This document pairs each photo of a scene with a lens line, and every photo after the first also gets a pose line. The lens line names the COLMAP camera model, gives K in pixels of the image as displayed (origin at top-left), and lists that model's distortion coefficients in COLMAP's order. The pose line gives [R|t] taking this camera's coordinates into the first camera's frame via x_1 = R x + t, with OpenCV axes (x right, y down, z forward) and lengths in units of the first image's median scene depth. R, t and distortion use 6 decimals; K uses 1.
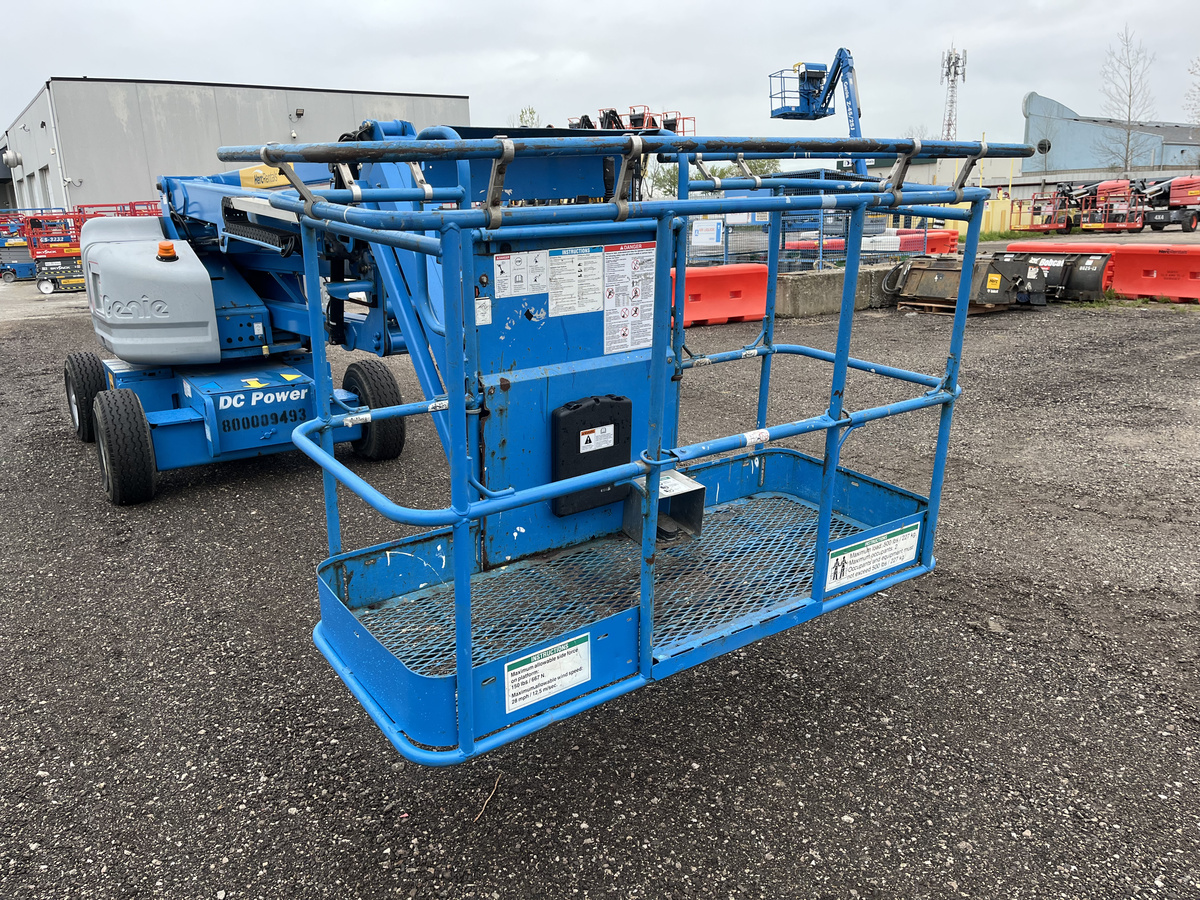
lens RADIAL K [[946.2, 0, 600.0], [0, 946.2, 450.0], [0, 0, 1]] dist [0.068752, -0.082177]
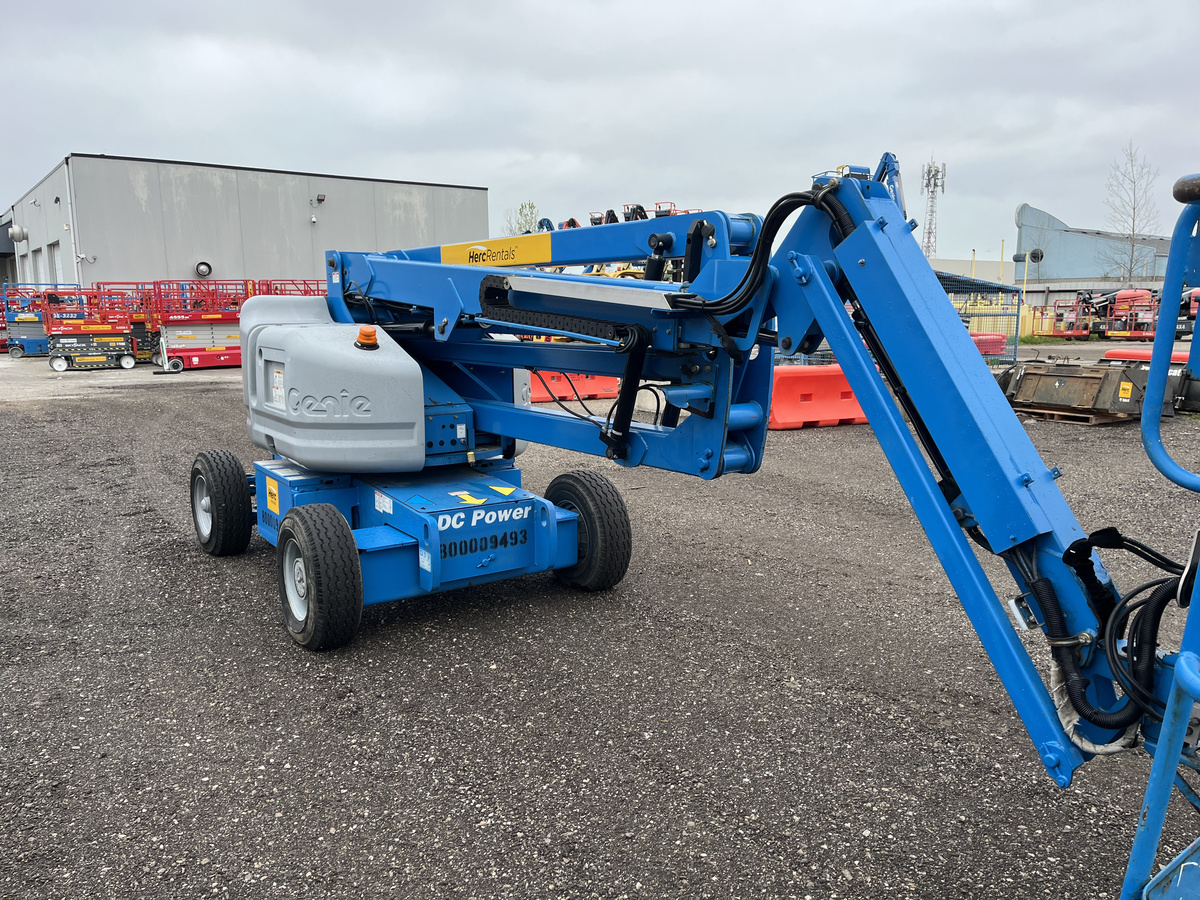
lens RADIAL K [[967.2, 0, 634.2], [0, 967.2, 454.2], [0, 0, 1]] dist [0.048810, -0.012254]
pose [[0.999351, 0.026171, 0.024736, -0.092979], [-0.023779, 0.995429, -0.092494, -0.012976], [-0.027043, 0.091845, 0.995406, 0.061591]]
